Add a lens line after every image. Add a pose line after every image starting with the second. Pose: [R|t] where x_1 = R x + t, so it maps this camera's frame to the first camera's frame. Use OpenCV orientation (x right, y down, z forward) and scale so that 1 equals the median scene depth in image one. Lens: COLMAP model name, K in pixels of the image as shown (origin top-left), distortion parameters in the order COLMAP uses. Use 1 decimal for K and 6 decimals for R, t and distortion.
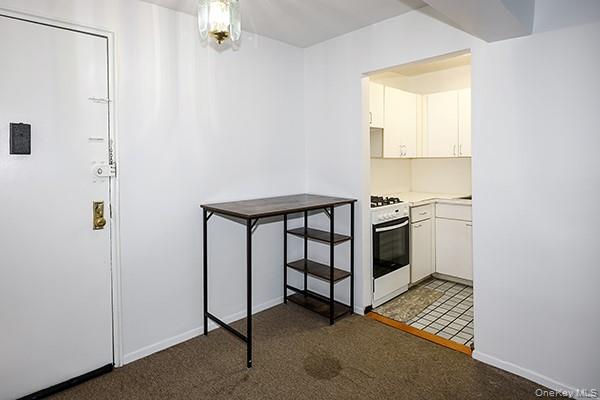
lens RADIAL K [[335.4, 0, 300.0], [0, 335.4, 167.8], [0, 0, 1]] dist [-0.003783, -0.000683]
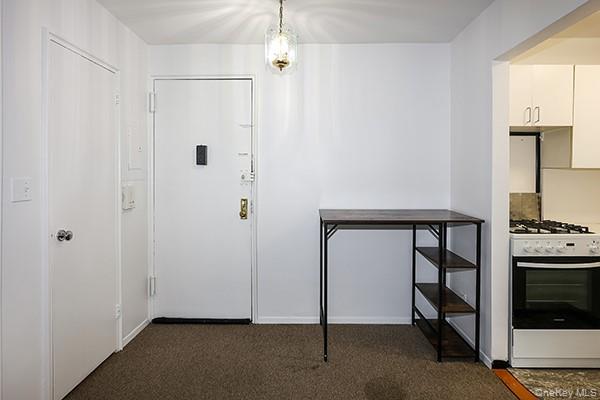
lens RADIAL K [[335.4, 0, 295.4], [0, 335.4, 179.4], [0, 0, 1]] dist [-0.003783, -0.000683]
pose [[0.713406, 0.021422, -0.700424, 0.422873], [-0.025351, 0.999667, 0.004752, 0.006552], [0.700292, 0.014366, 0.713712, 0.125722]]
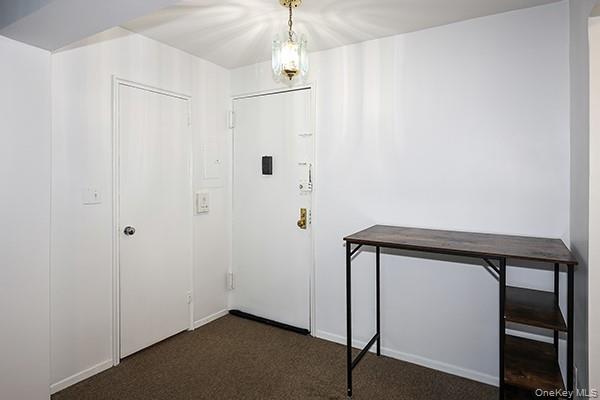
lens RADIAL K [[335.4, 0, 286.1], [0, 335.4, 182.0], [0, 0, 1]] dist [-0.003783, -0.000683]
pose [[0.259448, 0.024722, -0.965441, 0.582543], [-0.034532, 0.999271, 0.016308, -0.023555], [0.965139, 0.029107, 0.260113, 0.458329]]
